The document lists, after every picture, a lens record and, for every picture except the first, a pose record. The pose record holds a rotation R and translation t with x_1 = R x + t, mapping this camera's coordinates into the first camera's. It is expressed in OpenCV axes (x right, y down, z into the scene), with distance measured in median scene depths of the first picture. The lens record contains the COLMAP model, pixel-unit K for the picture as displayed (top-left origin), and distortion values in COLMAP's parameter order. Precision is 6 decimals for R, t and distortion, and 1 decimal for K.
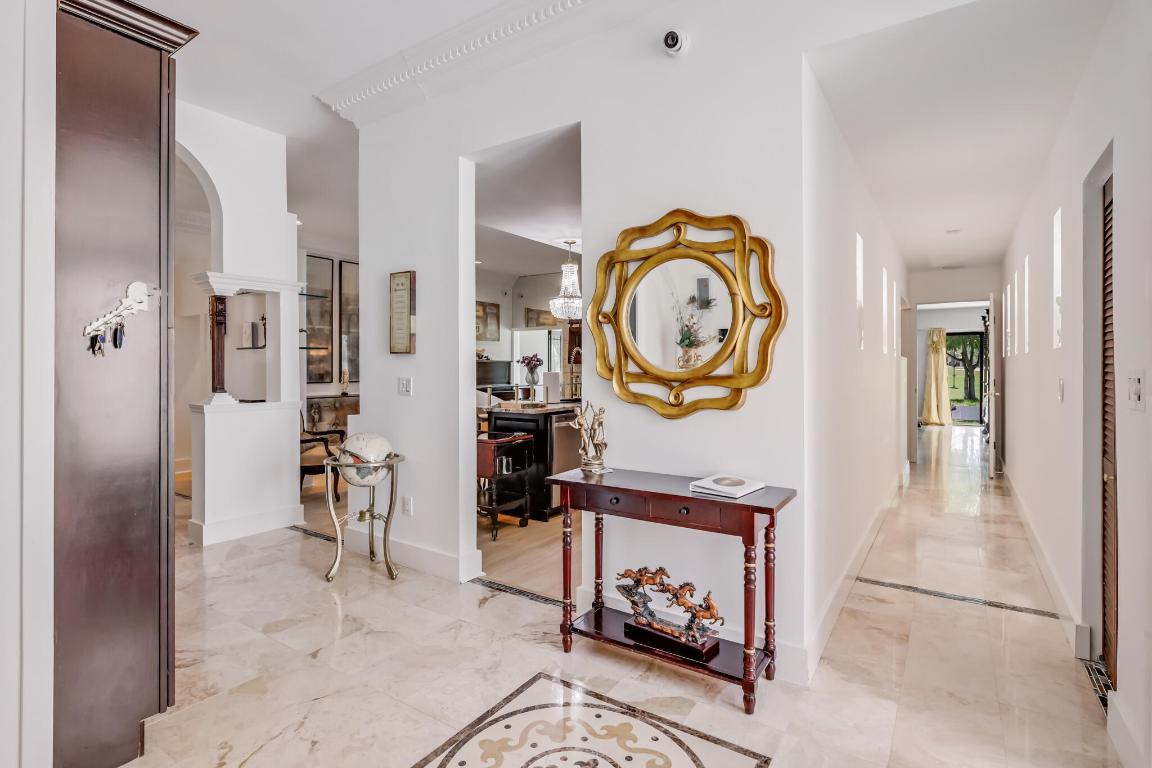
lens RADIAL K [[562.0, 0, 551.2], [0, 562.0, 368.2], [0, 0, 1]] dist [-0.014859, -0.000598]
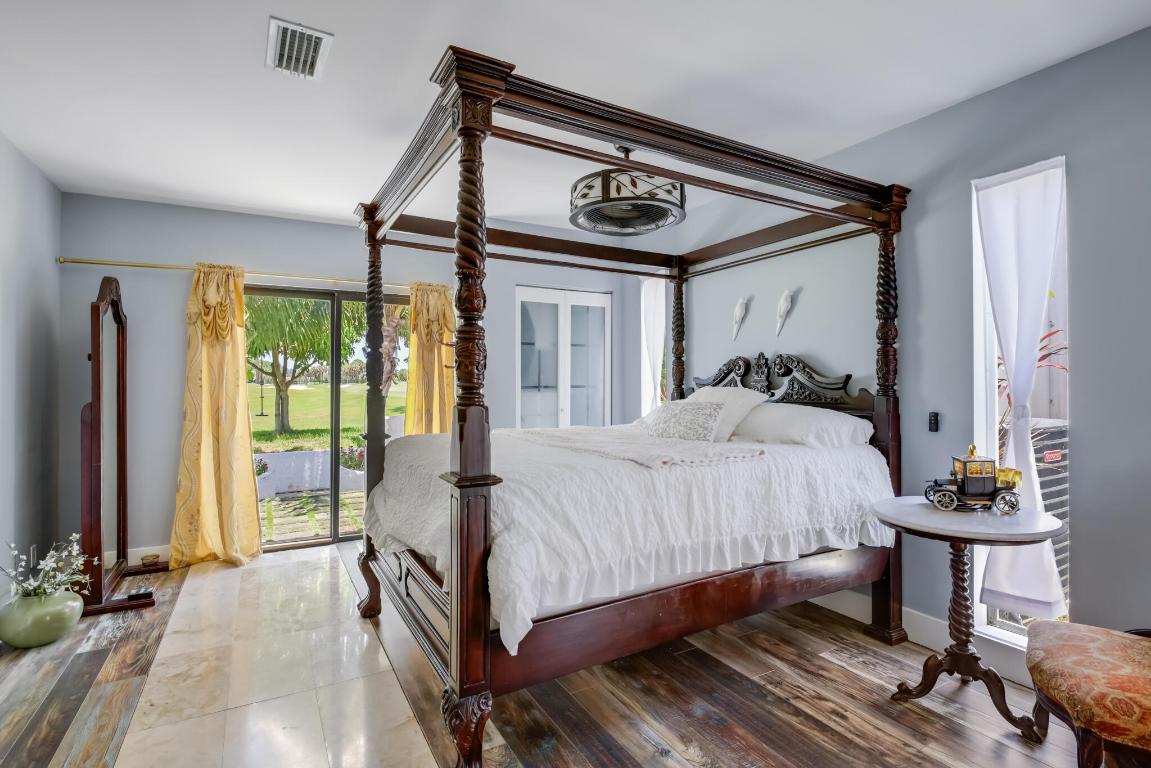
lens RADIAL K [[561.5, 0, 579.1], [0, 561.5, 377.4], [0, 0, 1]] dist [-0.014859, -0.000598]
pose [[0.414133, 0.012737, 0.910127, 0.484681], [-0.000678, 0.999906, -0.013685, -0.002069], [-0.910216, 0.005050, 0.414102, 0.675460]]
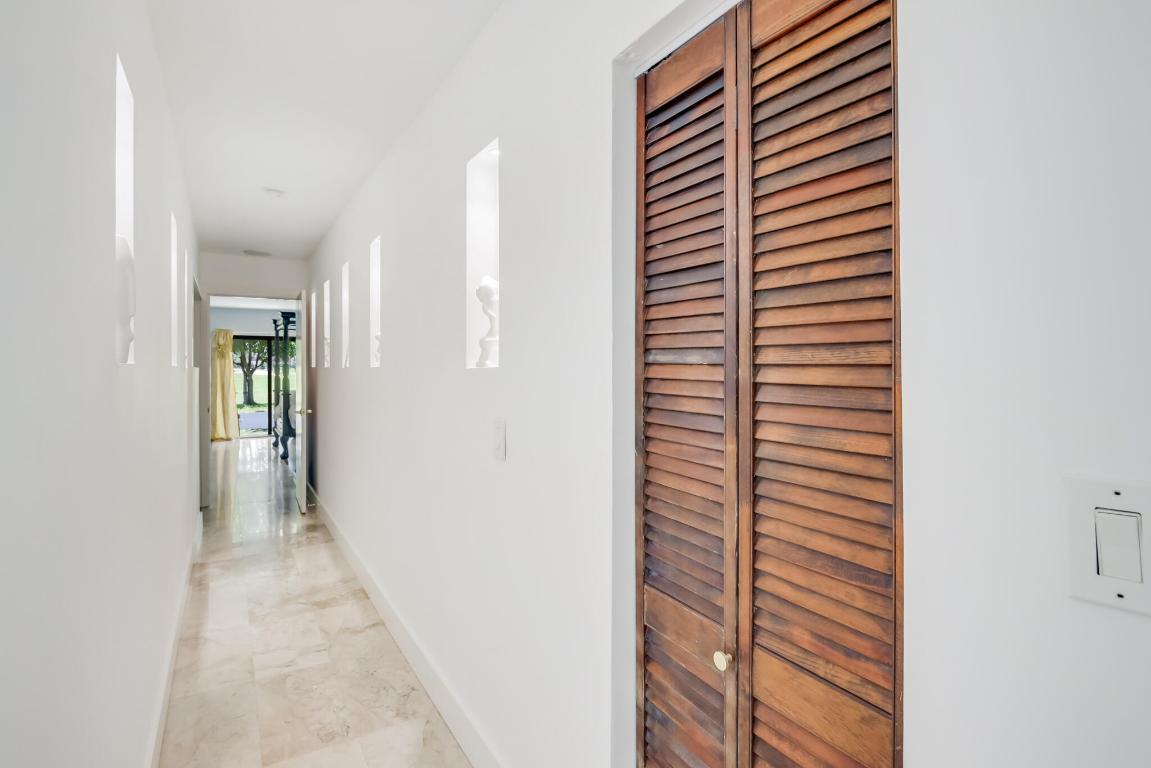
lens RADIAL K [[561.5, 0, 574.7], [0, 561.5, 372.4], [0, 0, 1]] dist [-0.014859, -0.000598]
pose [[0.376655, -0.002948, 0.926349, 0.088038], [-0.001212, 0.999993, 0.003675, -0.008305], [-0.926353, -0.002507, 0.376648, 0.159482]]
